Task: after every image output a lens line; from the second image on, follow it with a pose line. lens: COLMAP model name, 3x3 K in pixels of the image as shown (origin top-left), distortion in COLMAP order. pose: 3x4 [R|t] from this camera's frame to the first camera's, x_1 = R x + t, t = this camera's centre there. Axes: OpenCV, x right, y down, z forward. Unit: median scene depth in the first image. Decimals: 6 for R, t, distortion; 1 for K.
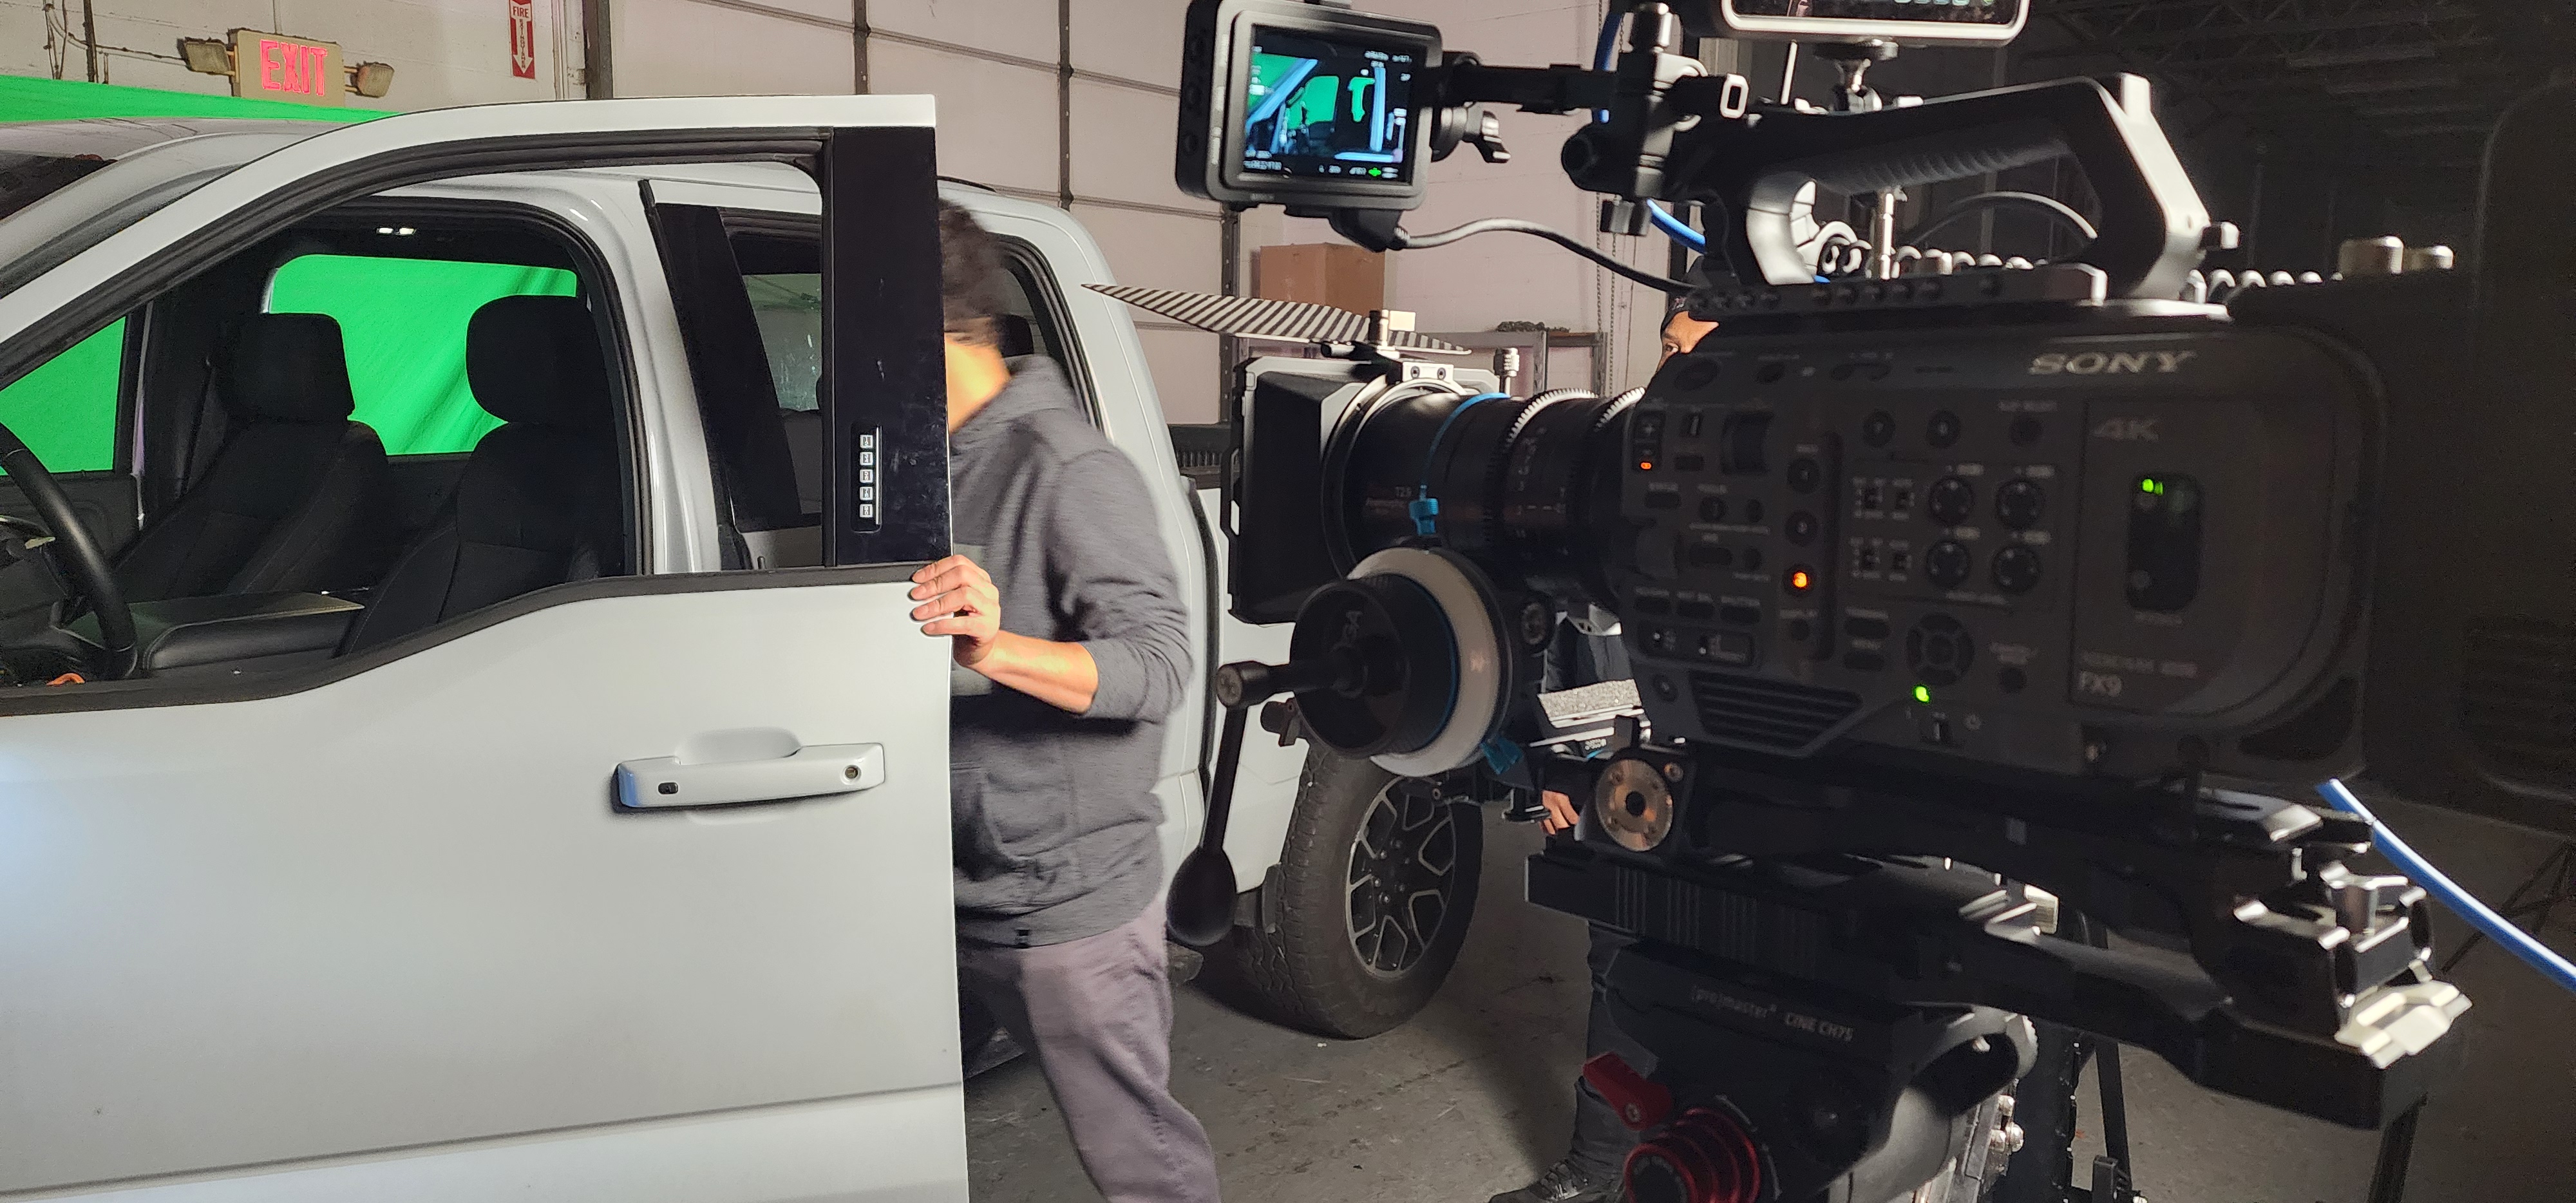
lens RADIAL K [[1715.5, 0, 1254.4], [0, 1715.5, 601.5], [0, 0, 1]] dist [0.079242, -0.077331]
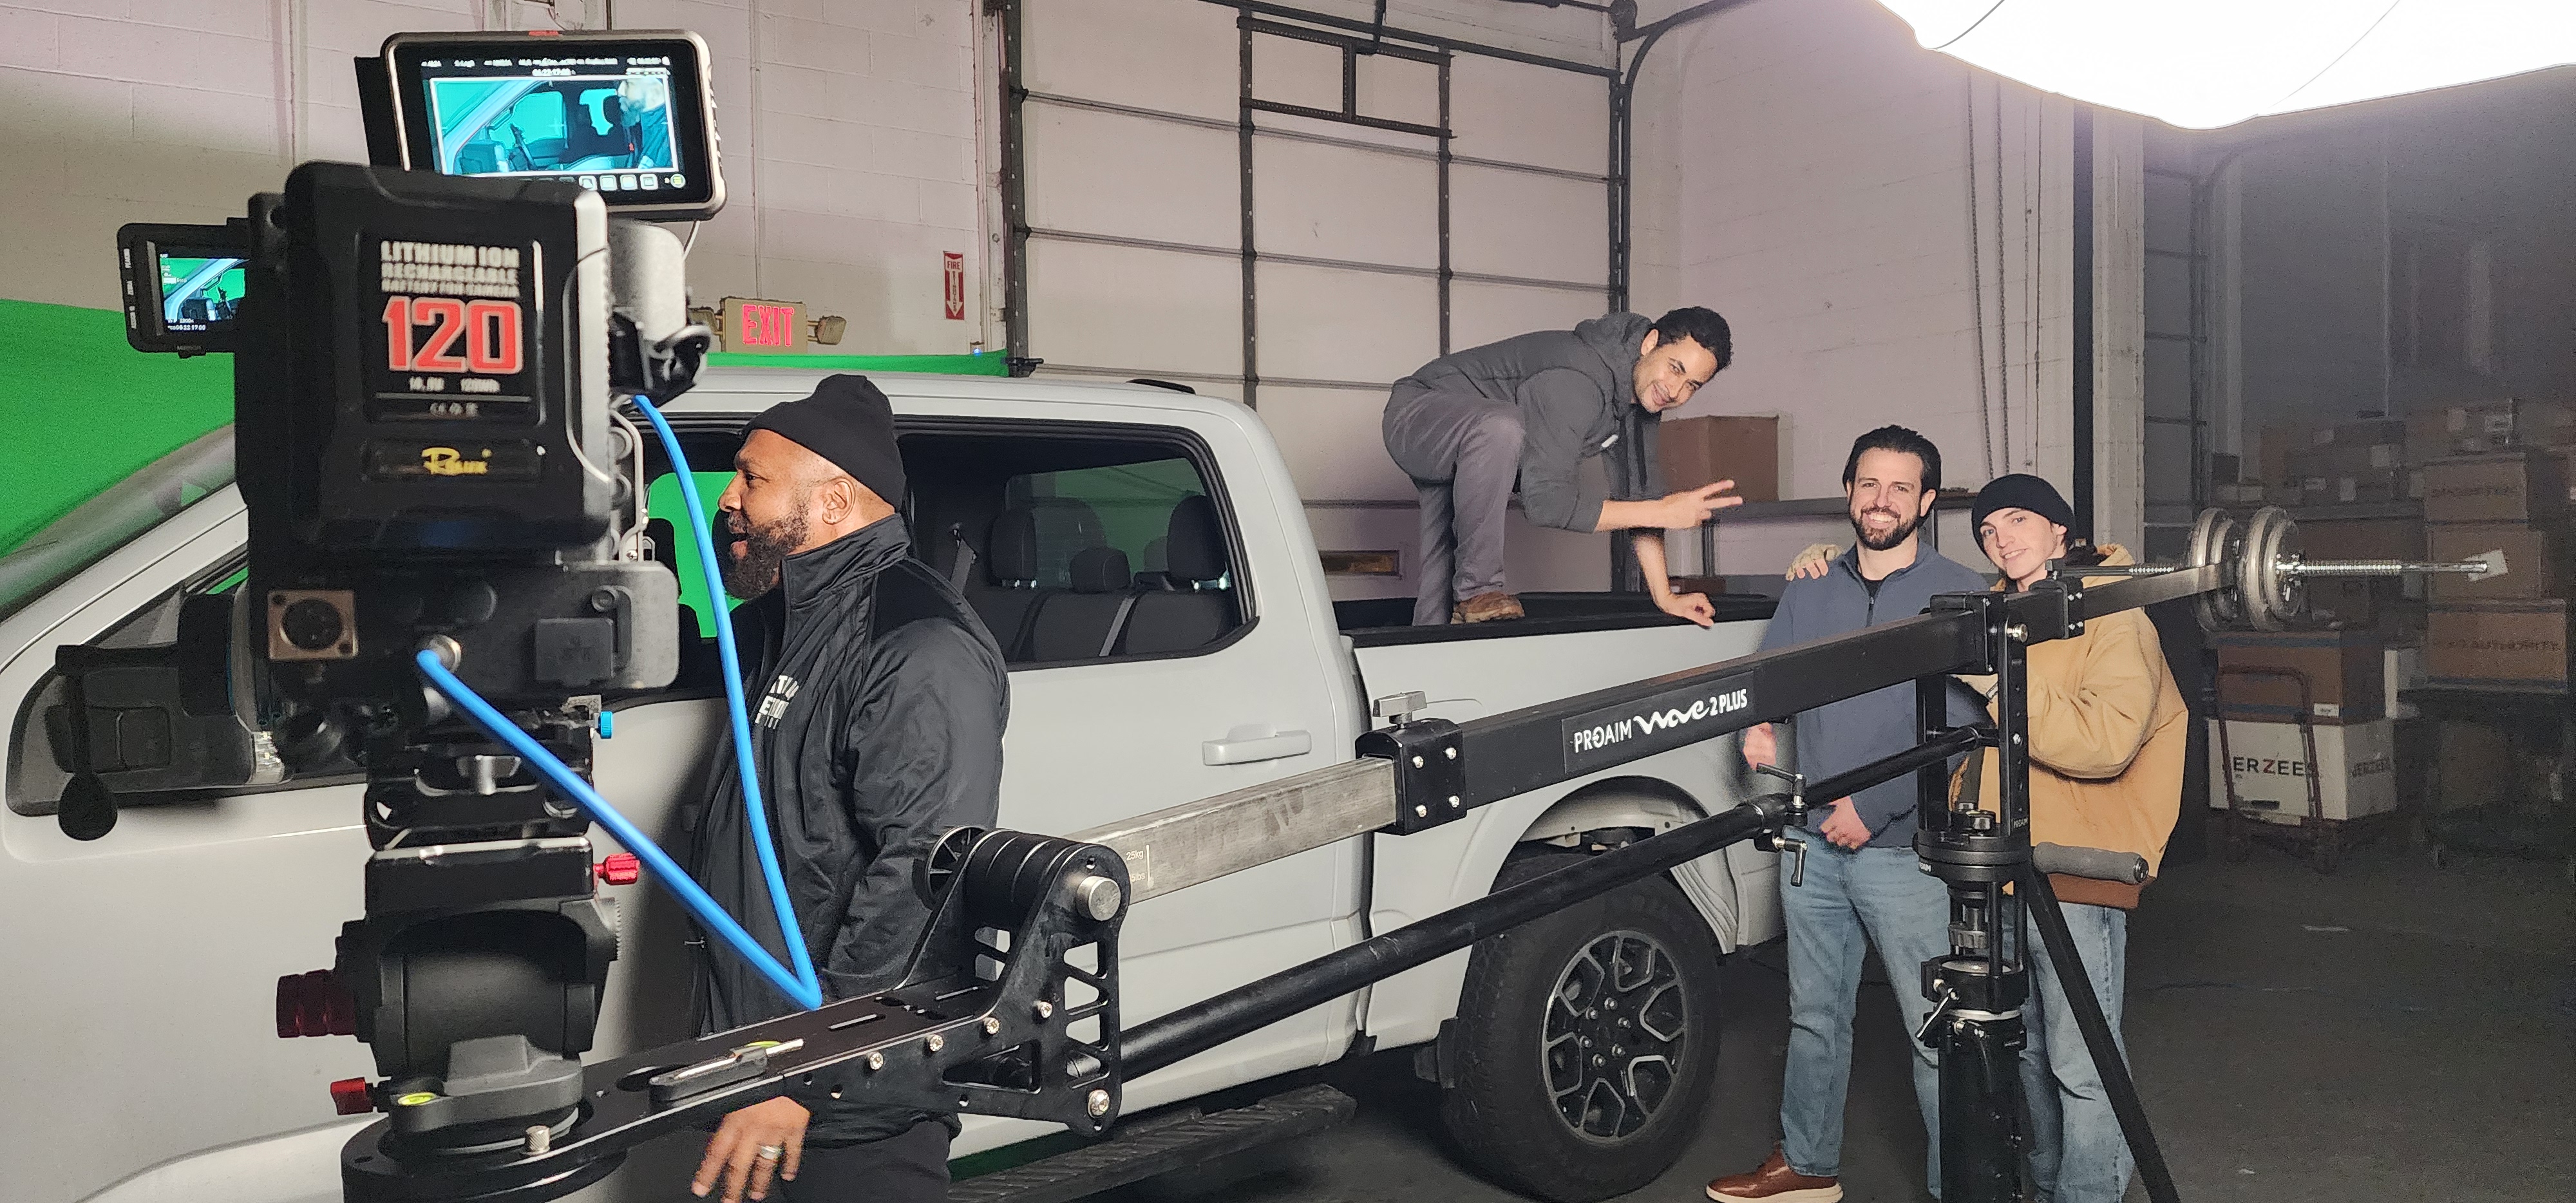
lens RADIAL K [[1697.5, 0, 1284.1], [0, 1697.5, 573.2], [0, 0, 1]] dist [0.085028, 0.000532]
pose [[0.962813, -0.029925, -0.268506, 1.301986], [-0.003455, 0.992401, -0.122993, 0.119713], [0.270146, 0.119347, 0.955394, -0.207446]]
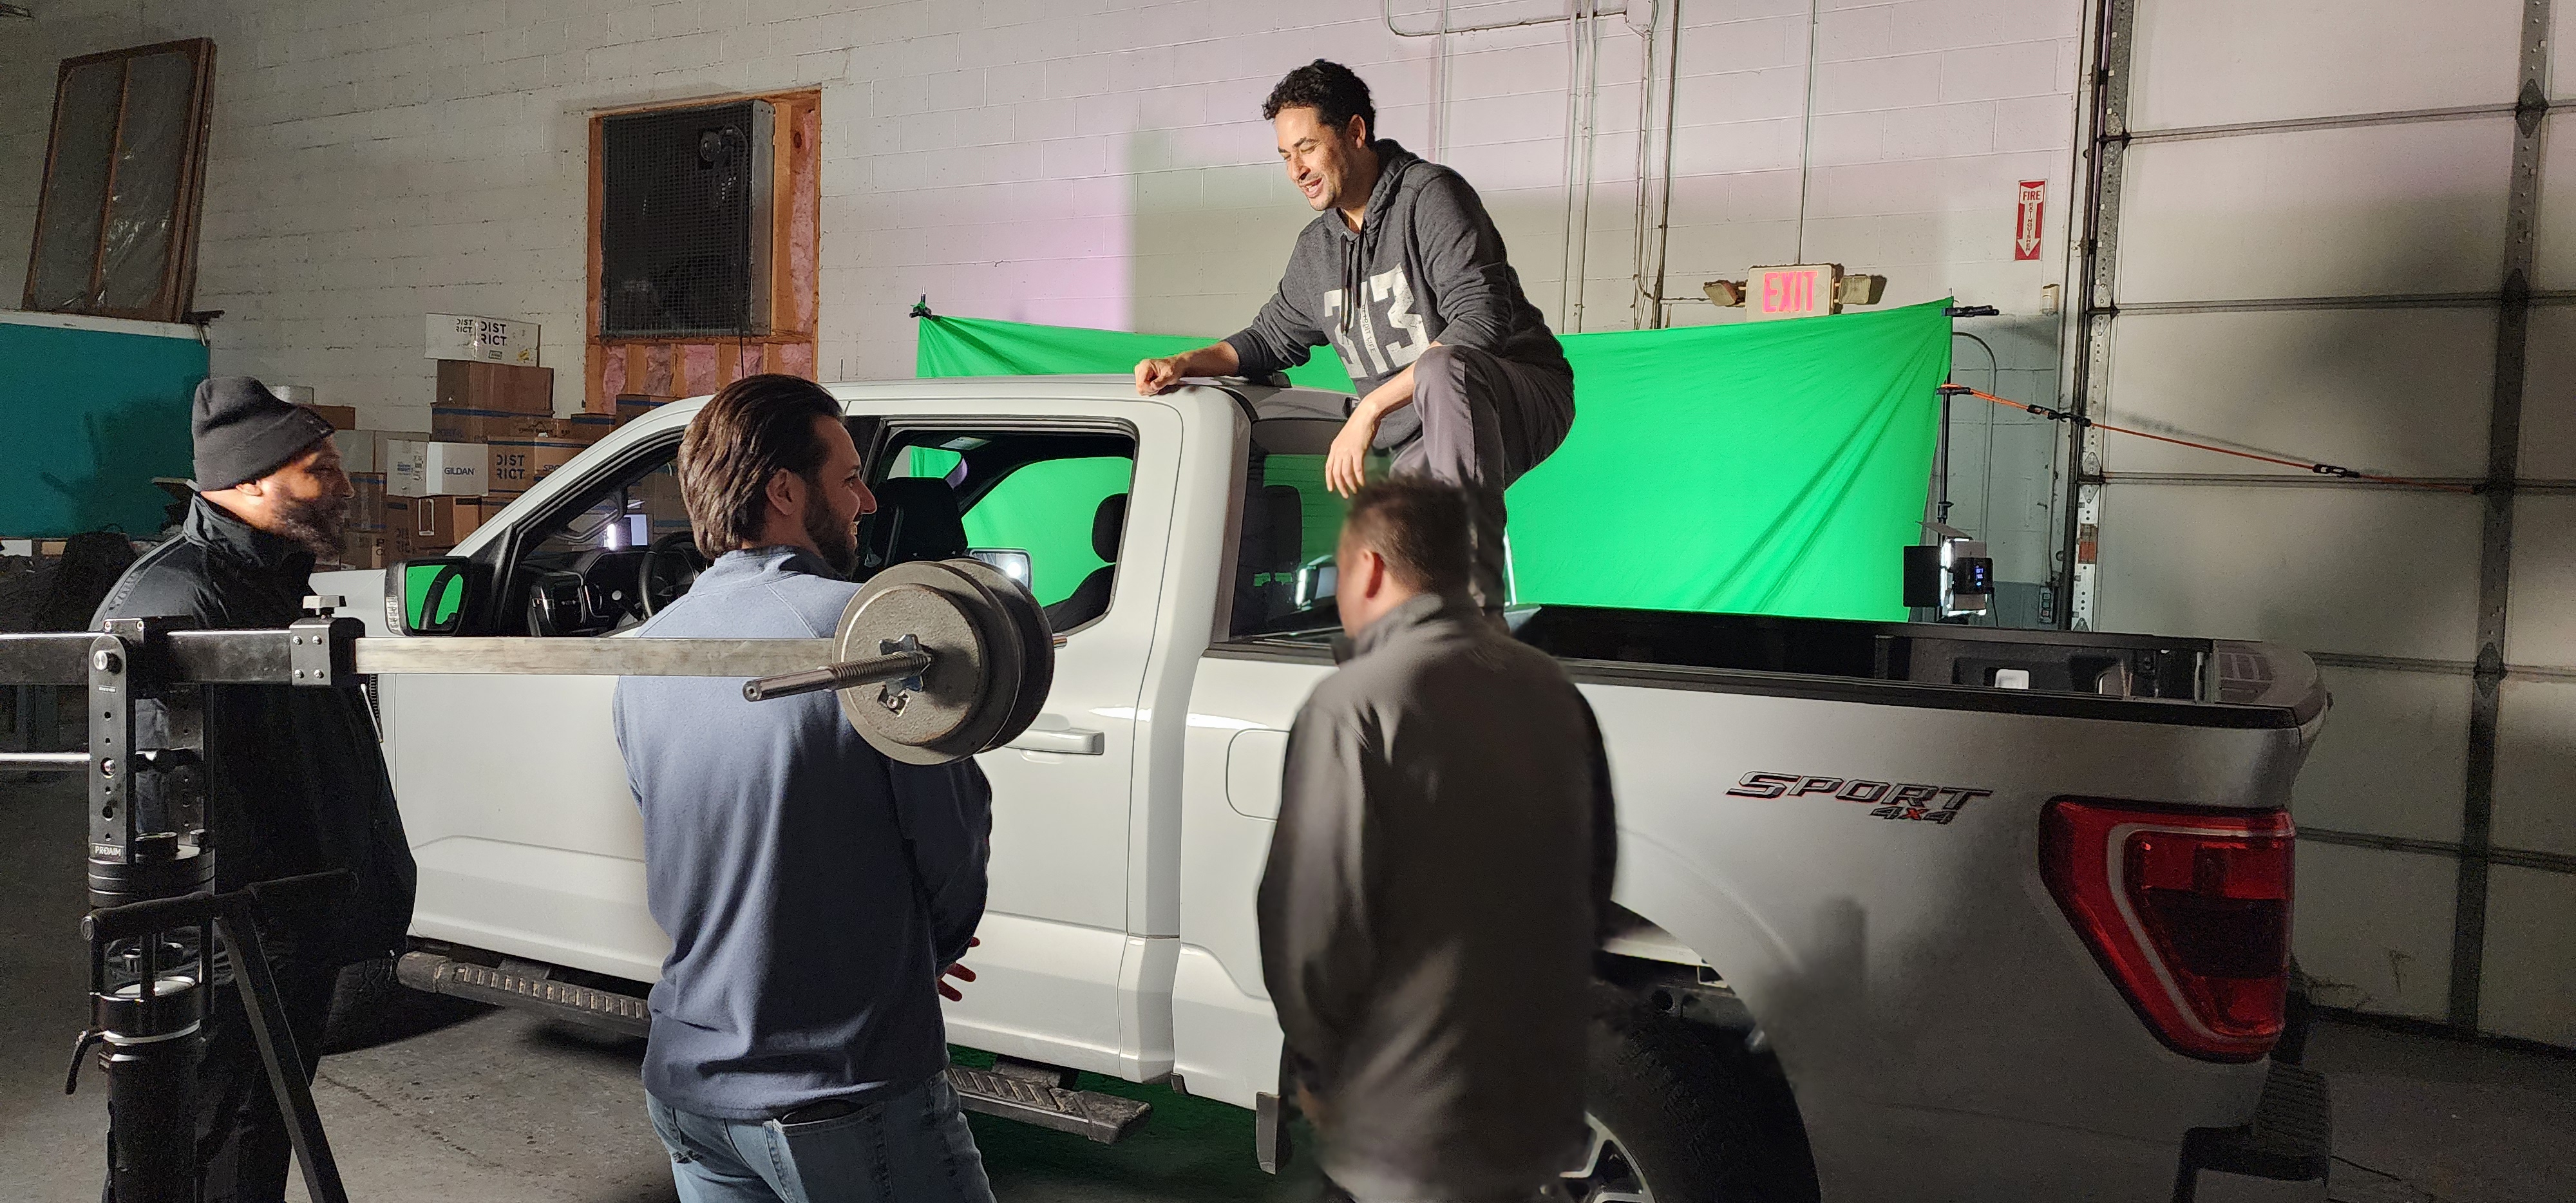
lens RADIAL K [[1686.2, 0, 1288.0], [0, 1686.2, 601.5], [0, 0, 1]] dist [0.003300, 0.001124]
pose [[0.171868, 0.049628, -0.983869, 6.222223], [-0.154954, 0.987660, 0.022751, -0.890362], [0.972857, 0.148544, 0.177438, 6.081536]]
